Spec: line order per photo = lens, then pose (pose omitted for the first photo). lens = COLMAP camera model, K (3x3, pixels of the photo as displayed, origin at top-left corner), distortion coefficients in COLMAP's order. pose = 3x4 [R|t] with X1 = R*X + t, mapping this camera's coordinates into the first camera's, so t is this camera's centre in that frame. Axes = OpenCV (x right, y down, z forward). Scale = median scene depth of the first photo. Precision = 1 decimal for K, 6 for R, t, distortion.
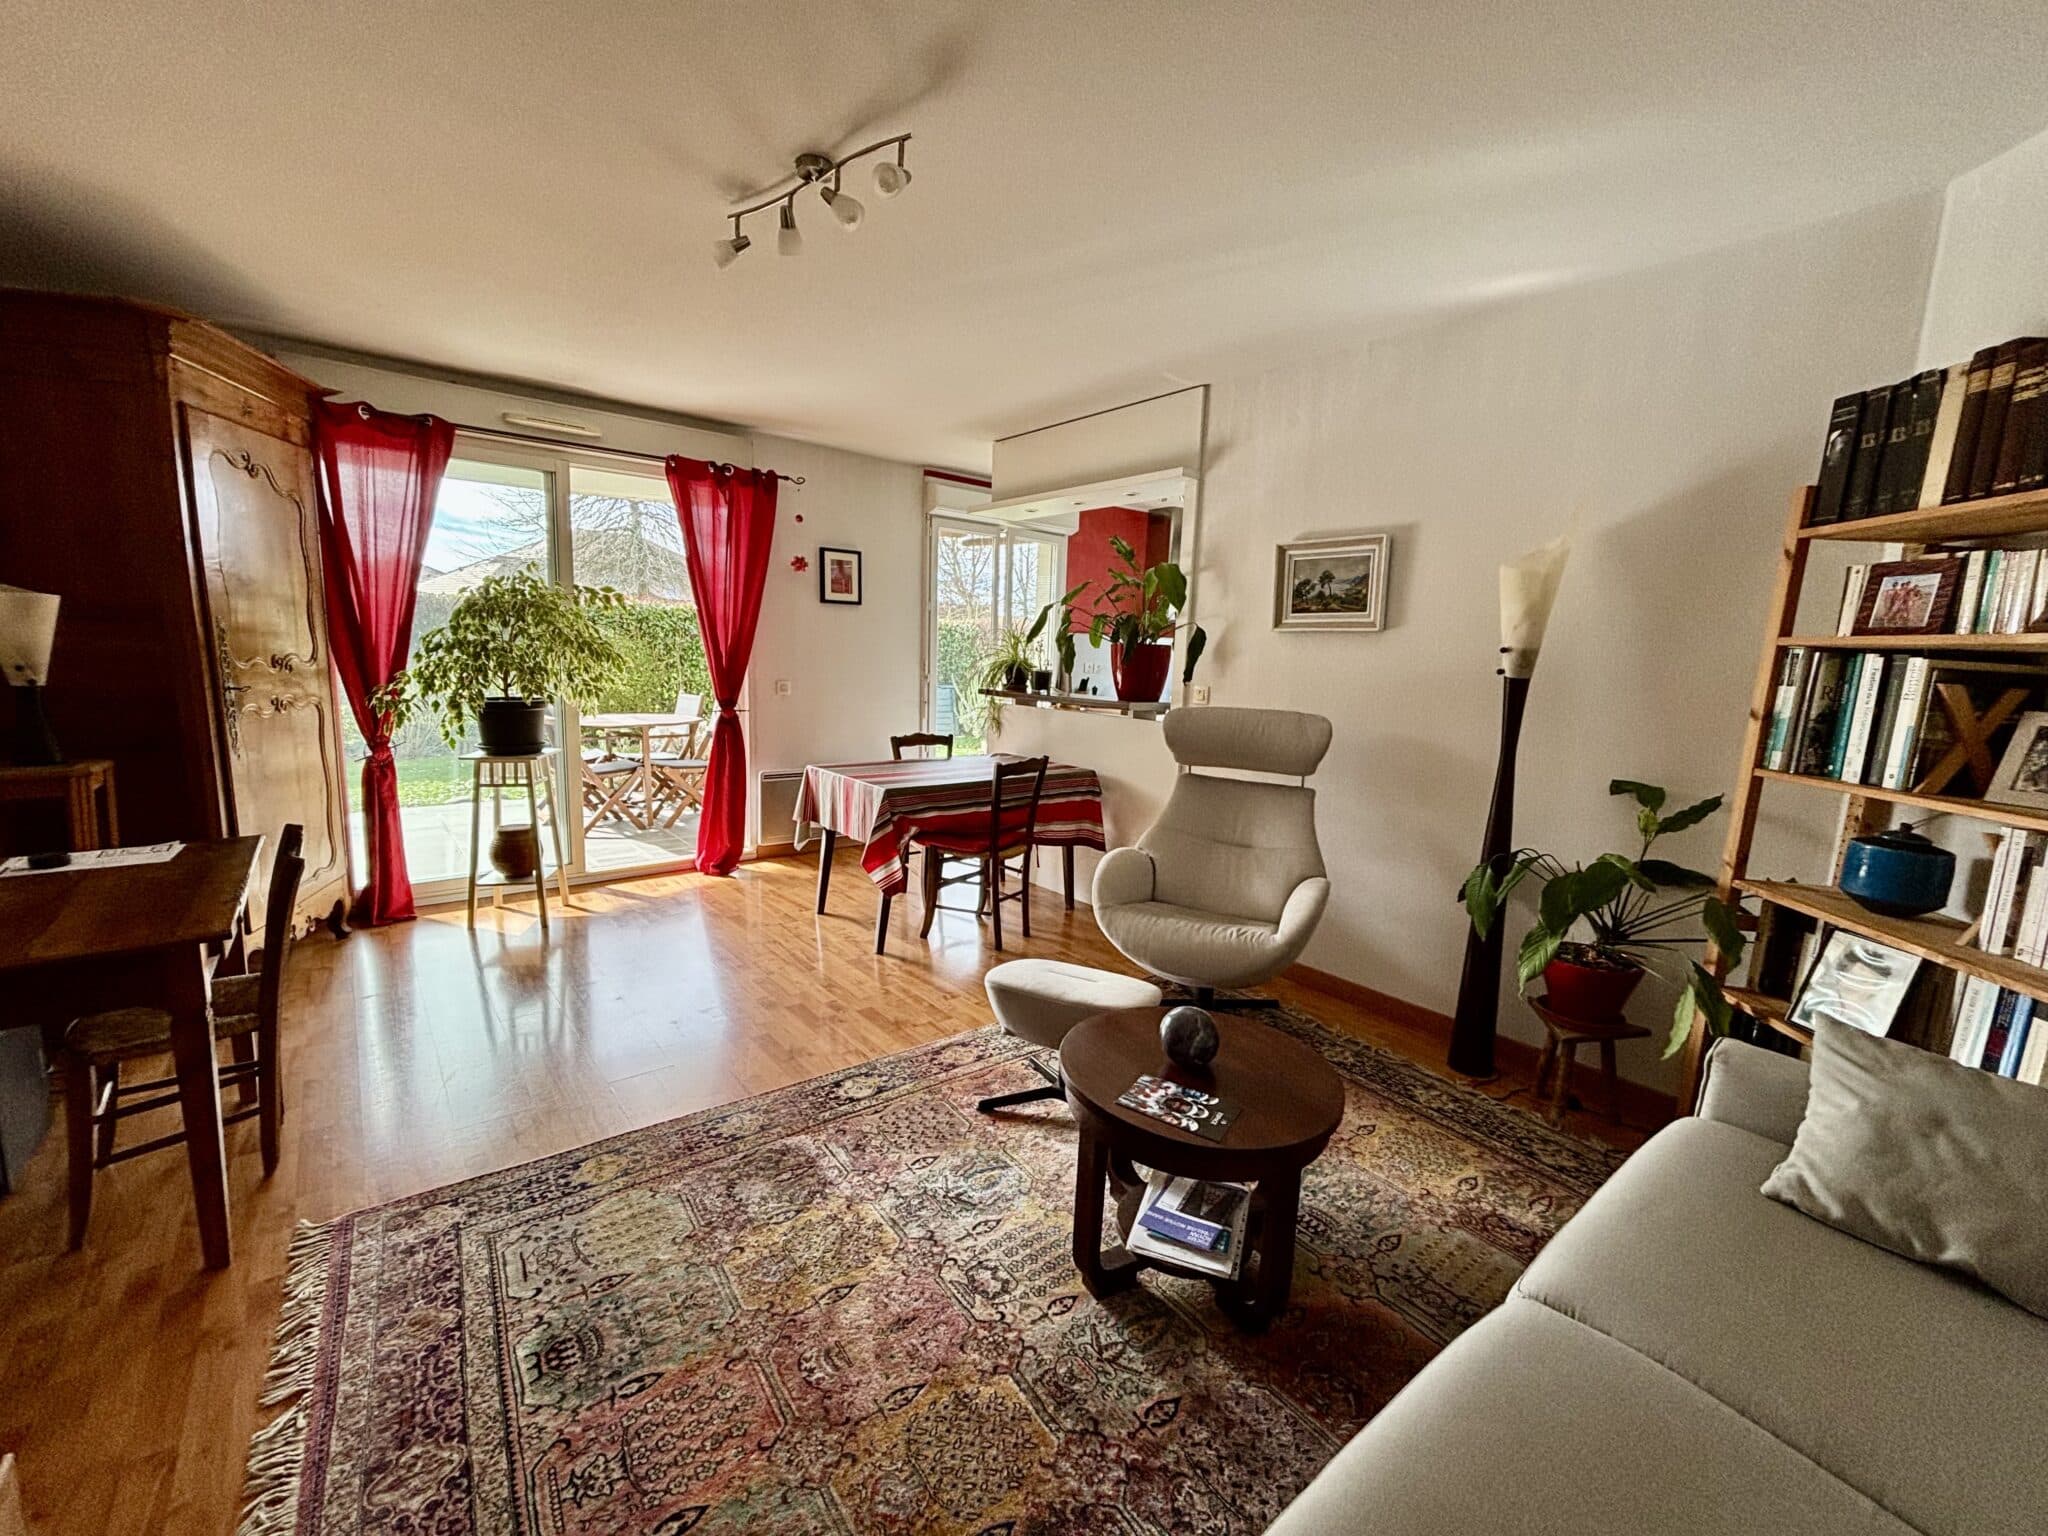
lens RADIAL K [[823.5, 0, 1019.4], [0, 823.5, 767.8], [0, 0, 1]] dist [-0.001112, 0.000806]
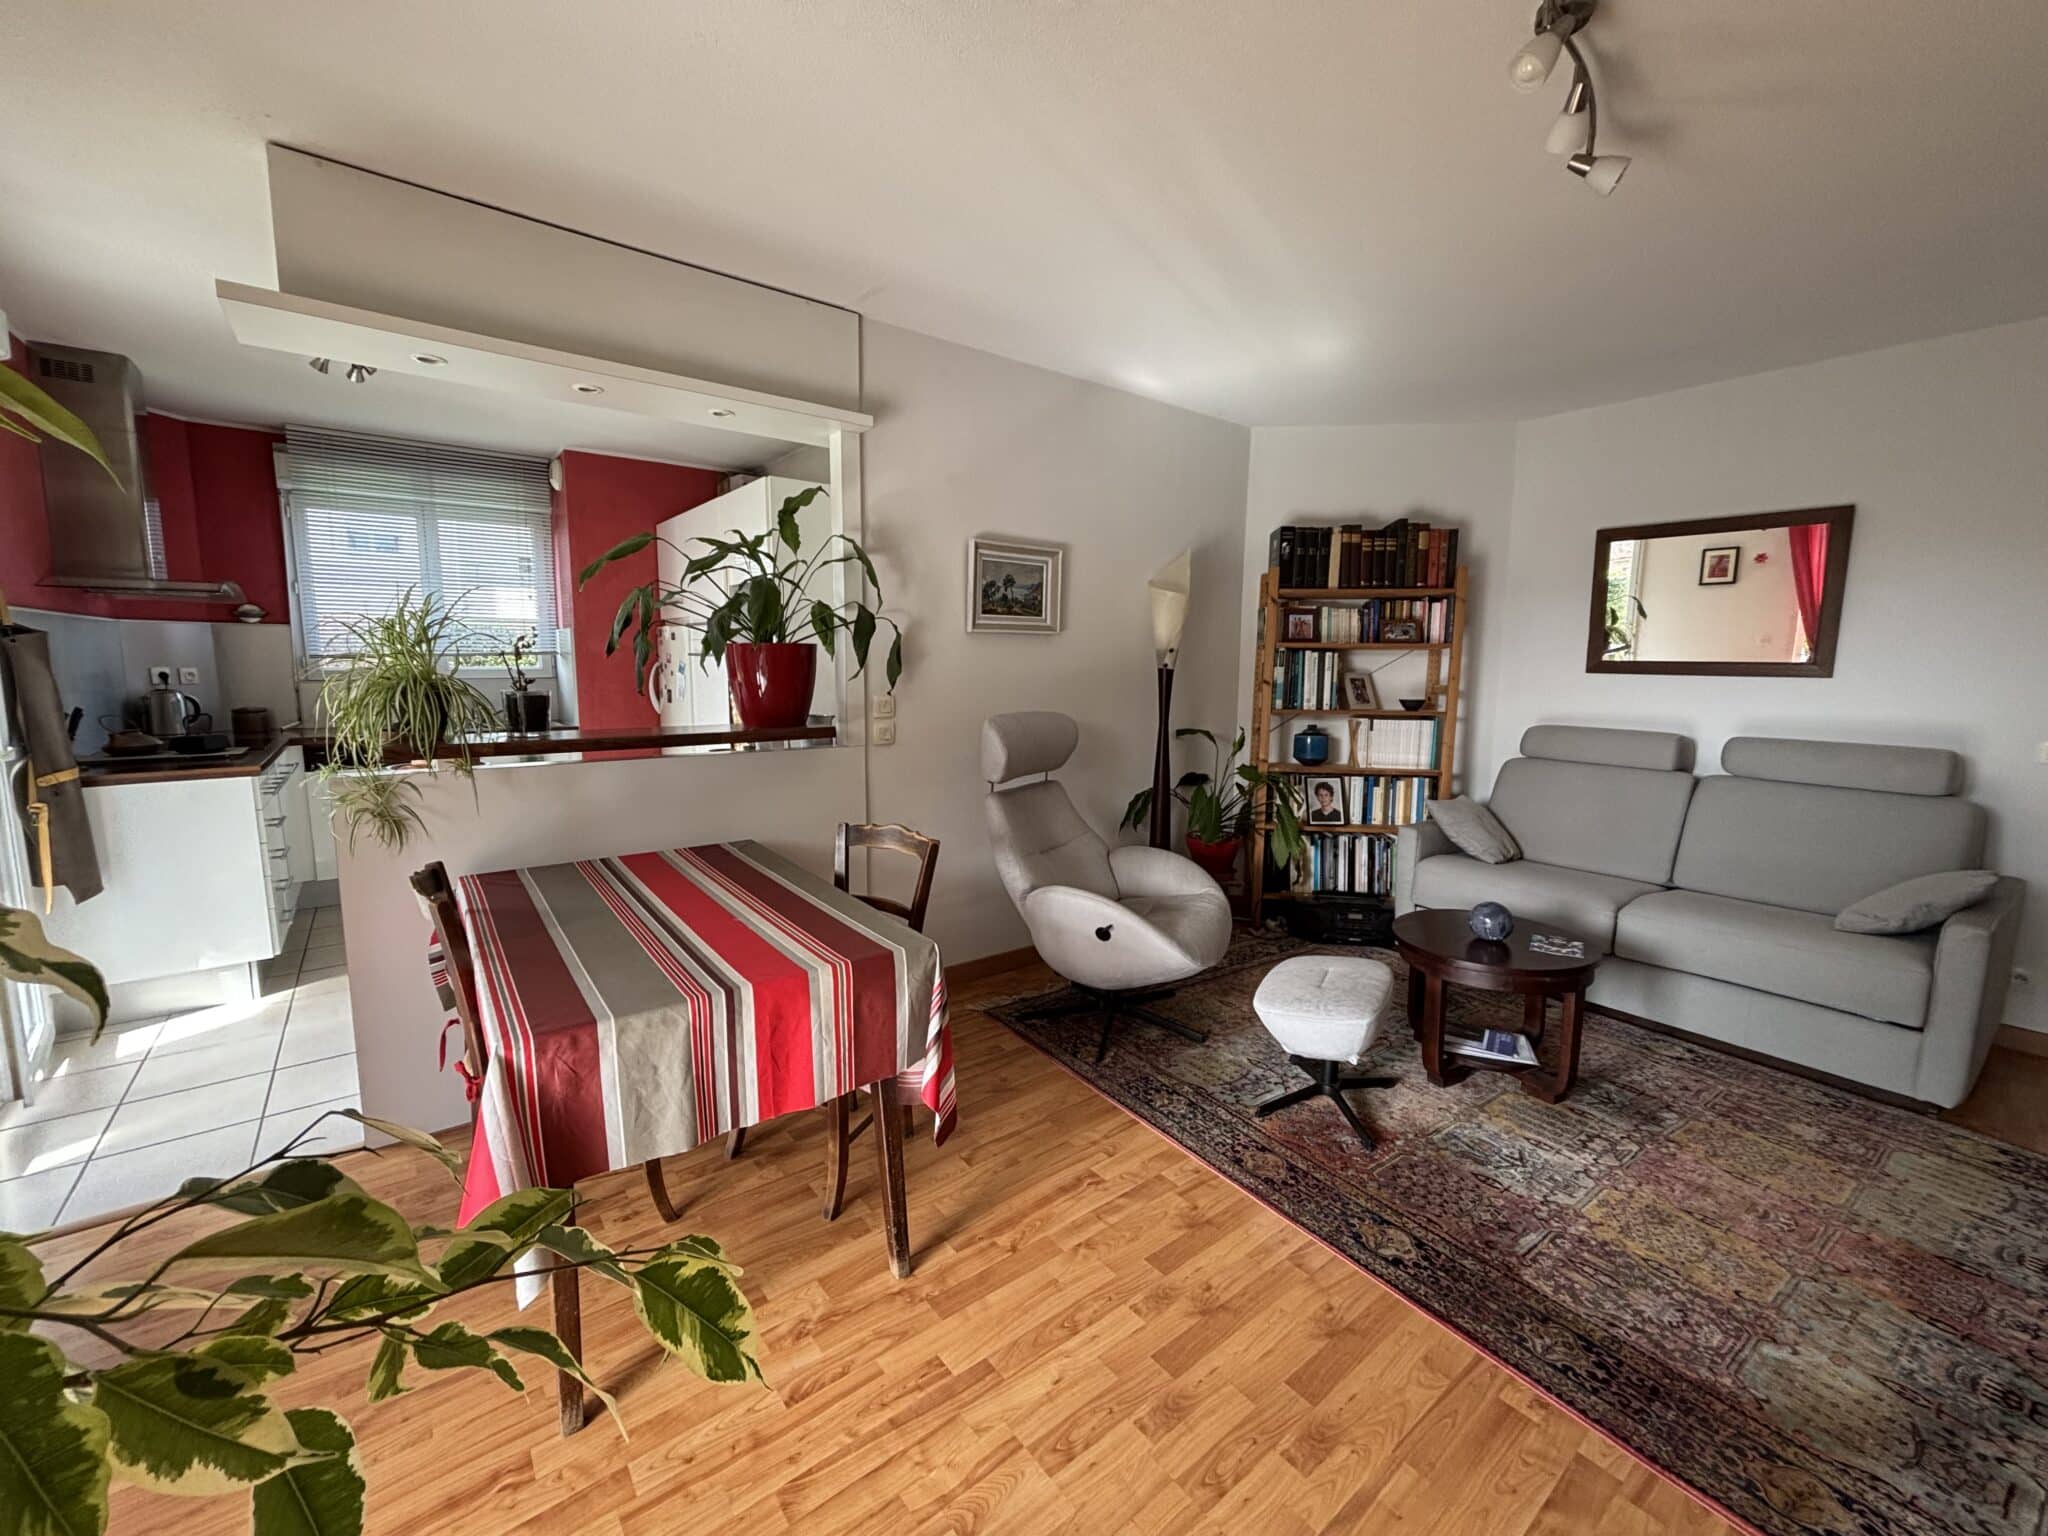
lens RADIAL K [[823.5, 0, 1024.8], [0, 823.5, 771.0], [0, 0, 1]] dist [-0.001112, 0.000806]
pose [[0.027327, -0.168524, 0.985319, -0.596582], [0.136385, 0.977098, 0.163336, -0.143010], [-0.990279, 0.129919, 0.049686, 0.836338]]
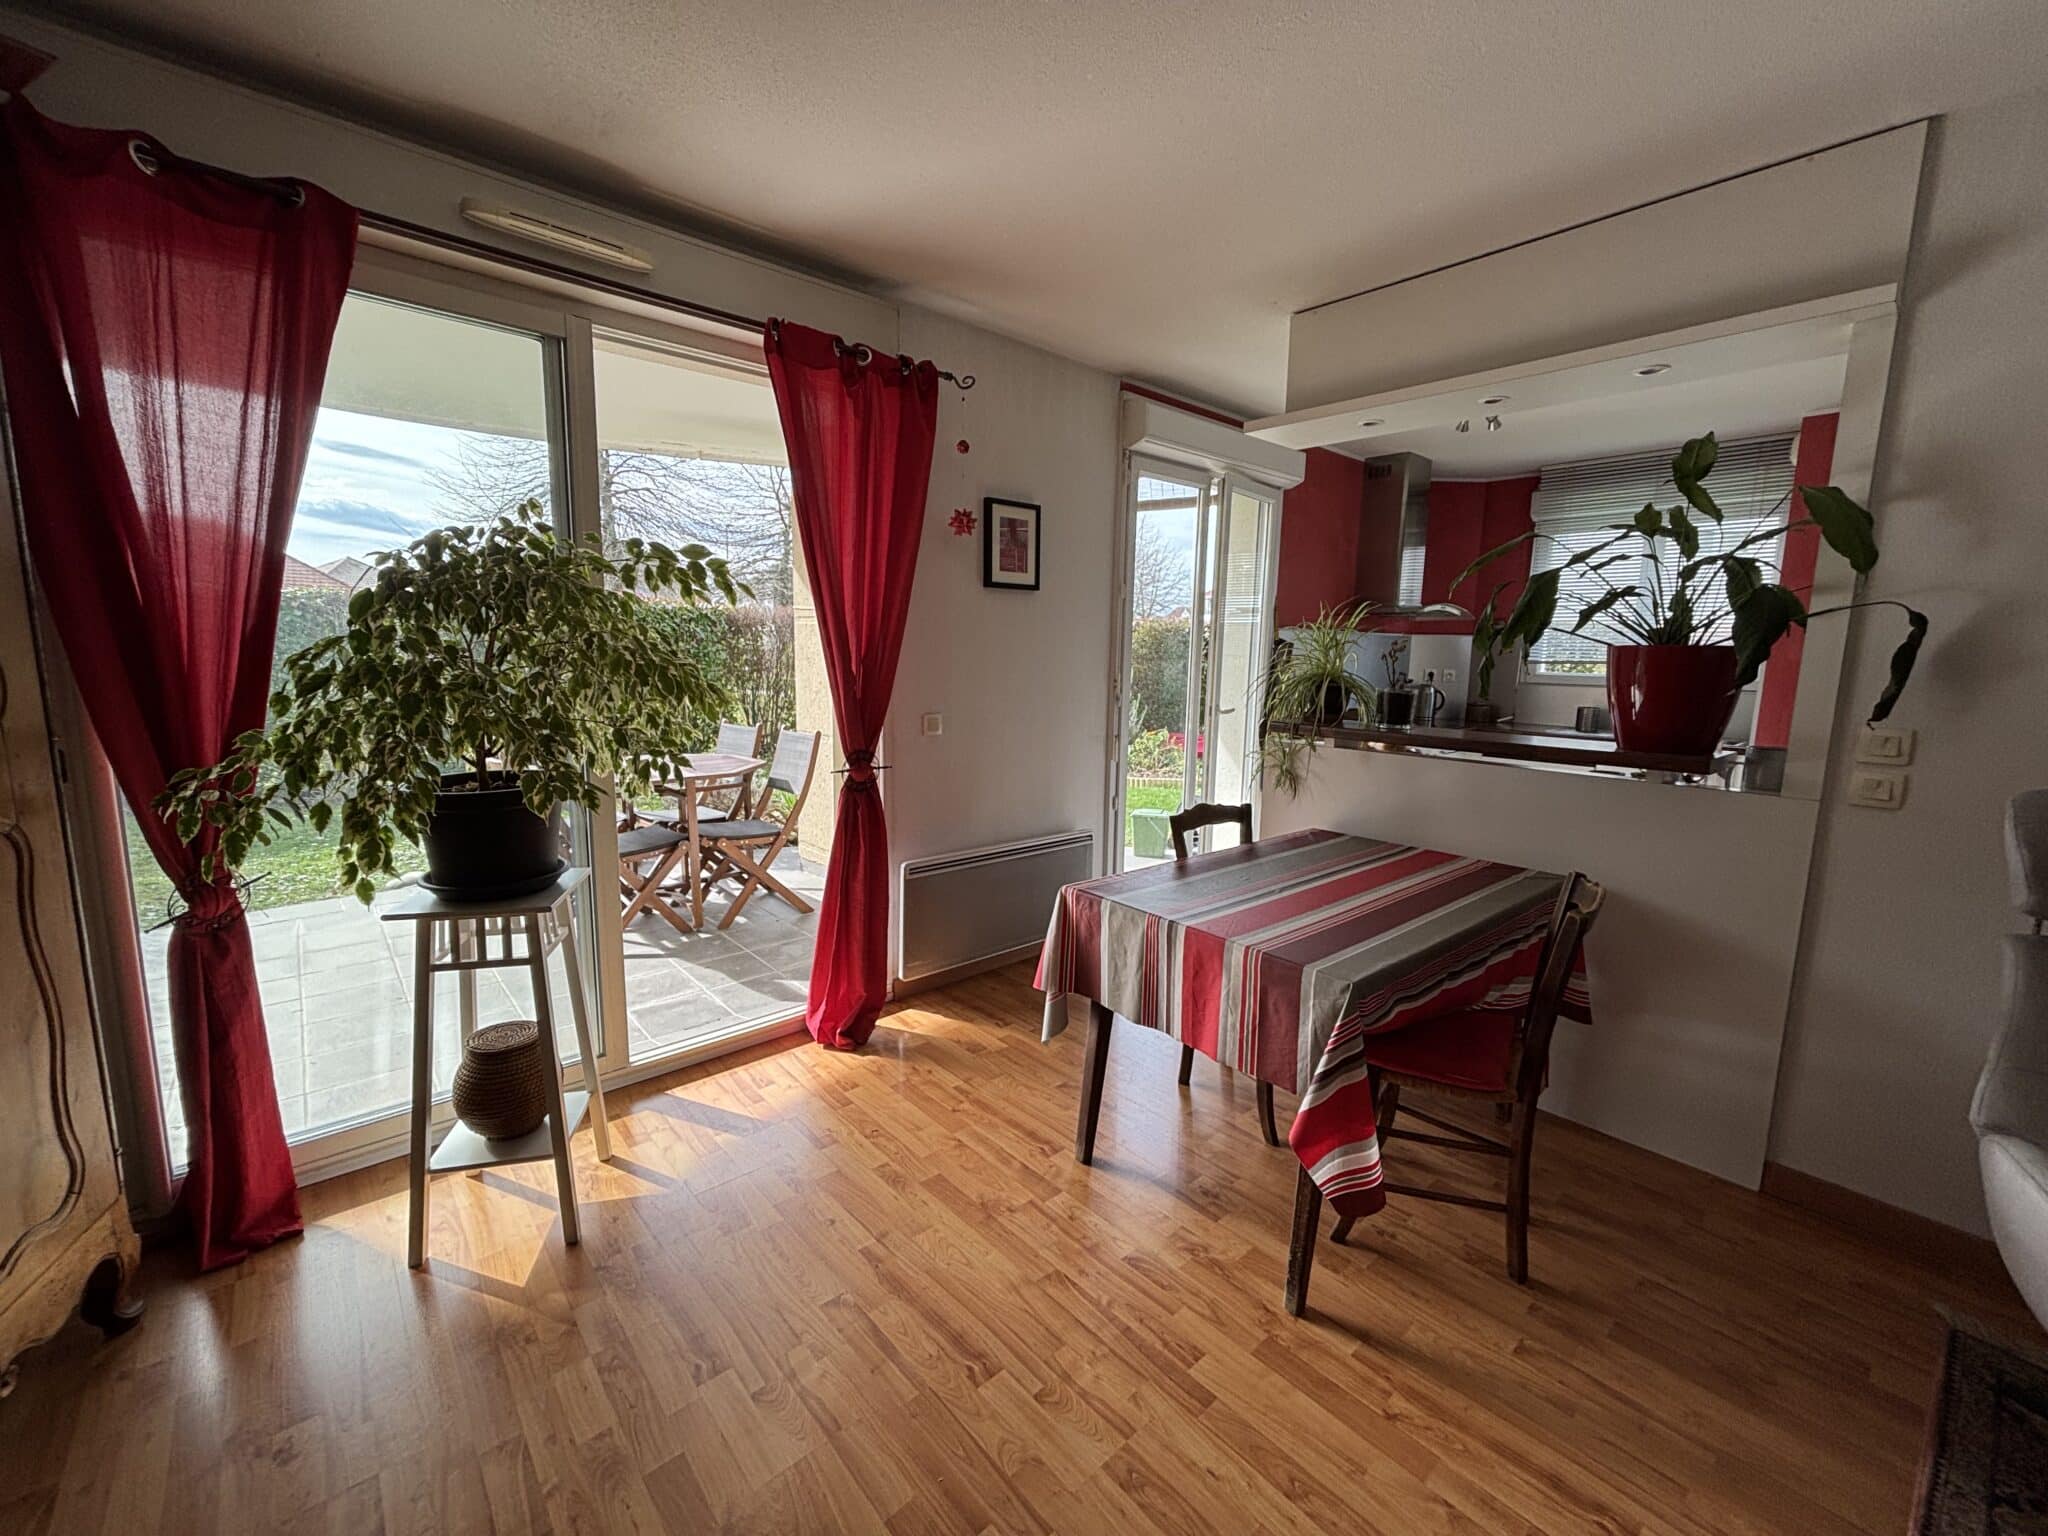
lens RADIAL K [[823.5, 0, 1022.8], [0, 823.5, 768.2], [0, 0, 1]] dist [-0.001112, 0.000806]
pose [[0.999228, -0.019288, 0.034231, -0.328780], [0.019181, 0.999810, 0.003445, -0.089207], [-0.034291, -0.002786, 0.999408, 0.516231]]
